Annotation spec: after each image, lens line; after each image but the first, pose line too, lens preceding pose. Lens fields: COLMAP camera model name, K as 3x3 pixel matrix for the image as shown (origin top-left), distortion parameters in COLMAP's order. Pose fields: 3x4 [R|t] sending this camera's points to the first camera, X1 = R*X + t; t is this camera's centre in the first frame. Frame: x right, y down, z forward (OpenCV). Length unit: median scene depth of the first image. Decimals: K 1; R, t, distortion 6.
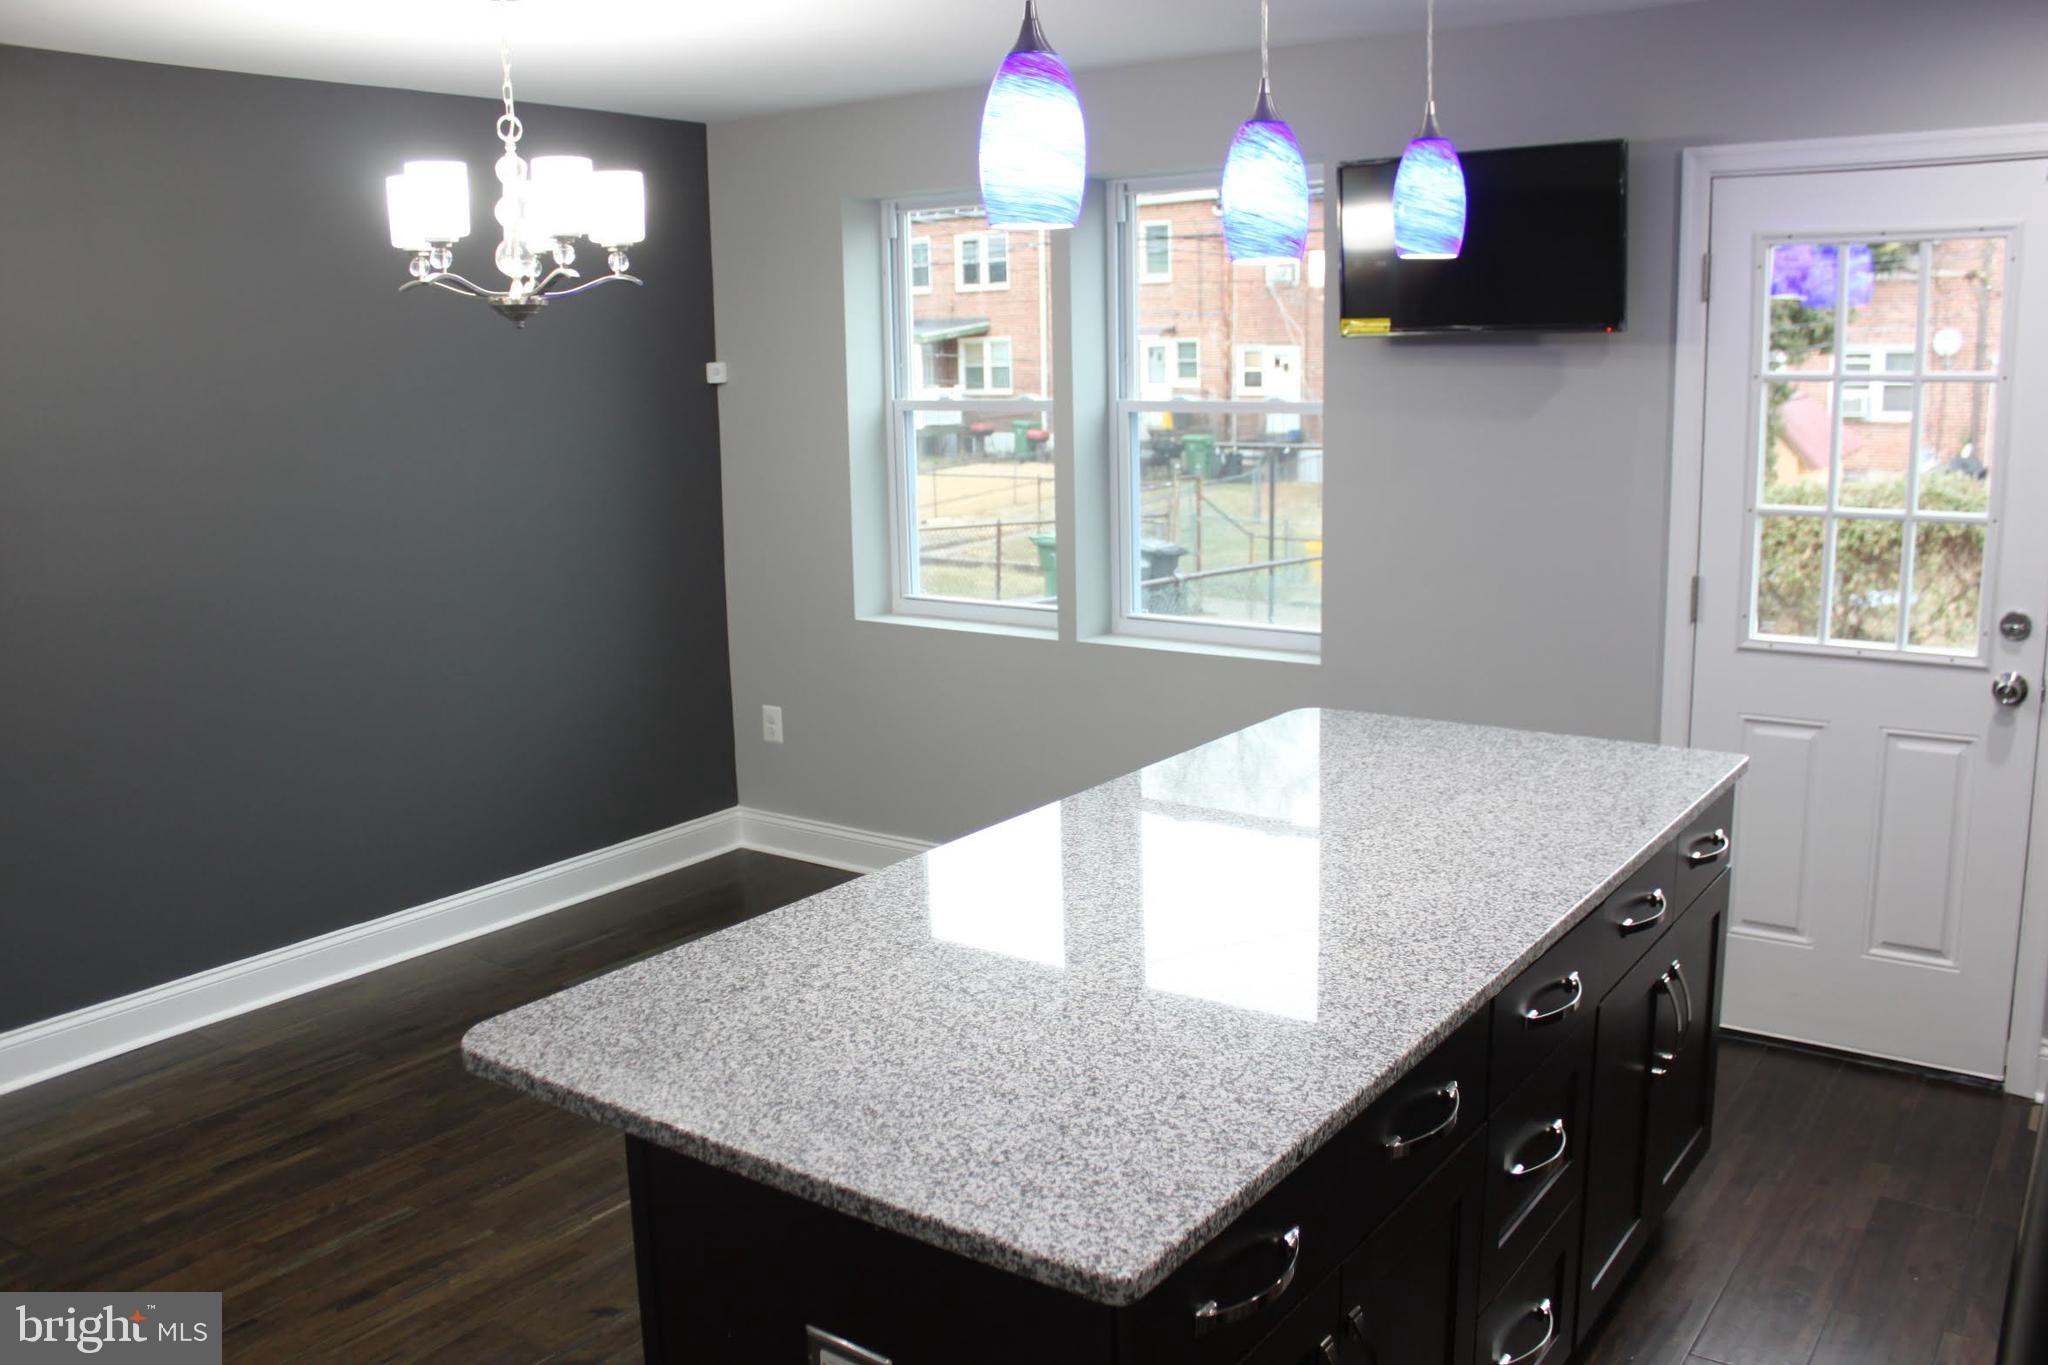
lens RADIAL K [[1727.3, 0, 1032.8], [0, 1727.3, 663.5], [0, 0, 1]] dist [-0.161454, 0.135238]
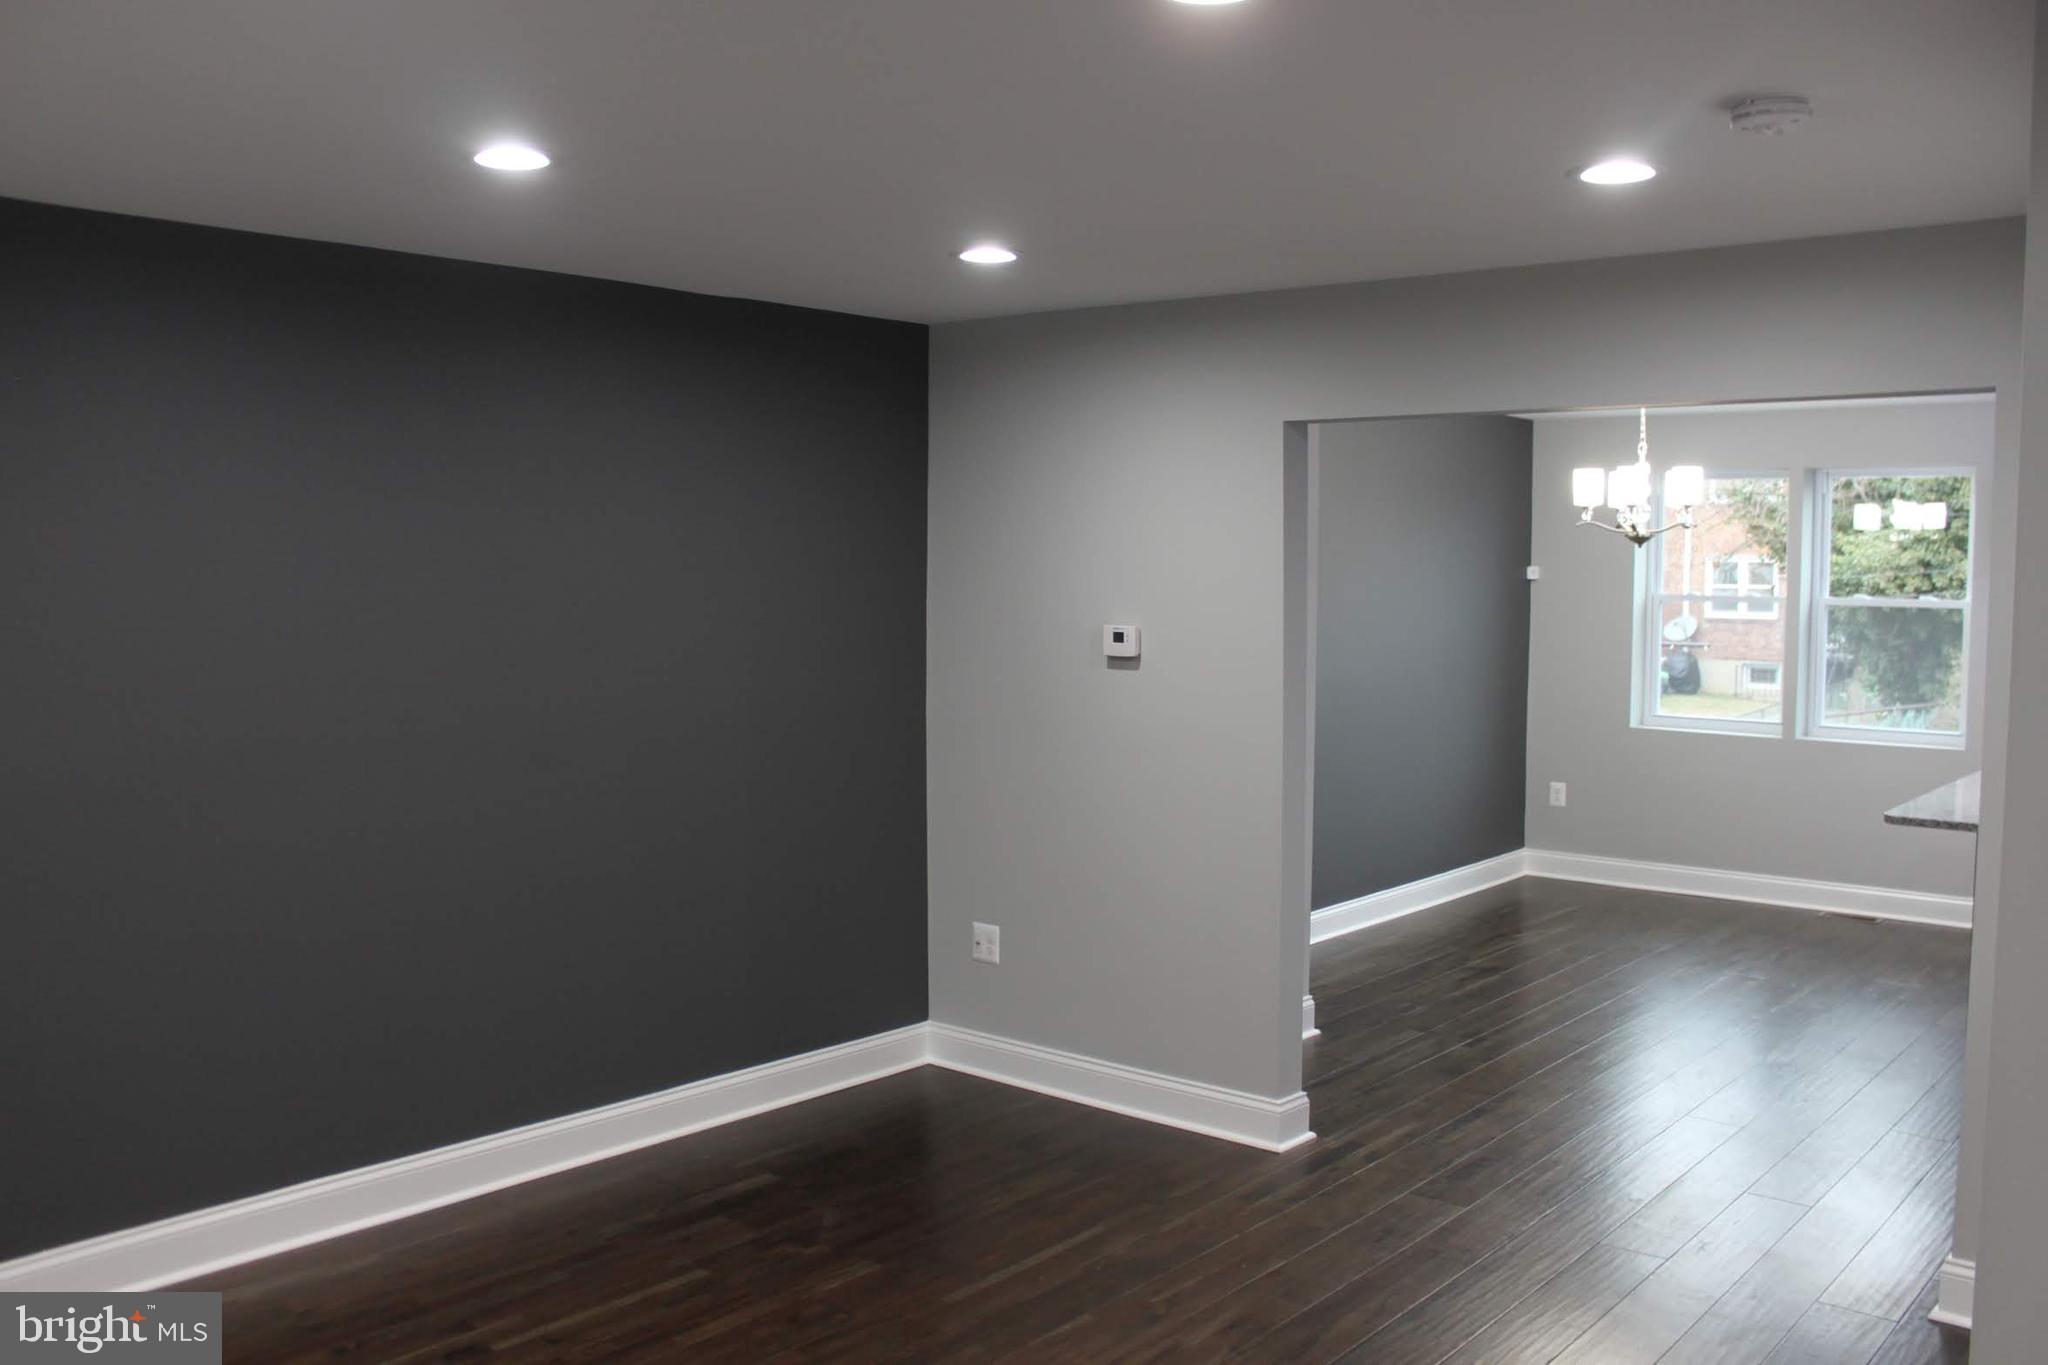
lens RADIAL K [[1727.3, 0, 1027.4], [0, 1727.3, 676.8], [0, 0, 1]] dist [-0.161454, 0.135238]
pose [[0.994807, 0.029894, -0.097285, -0.718430], [-0.040350, 0.993402, -0.107353, 0.170160], [0.093434, 0.110721, 0.989450, -0.890029]]
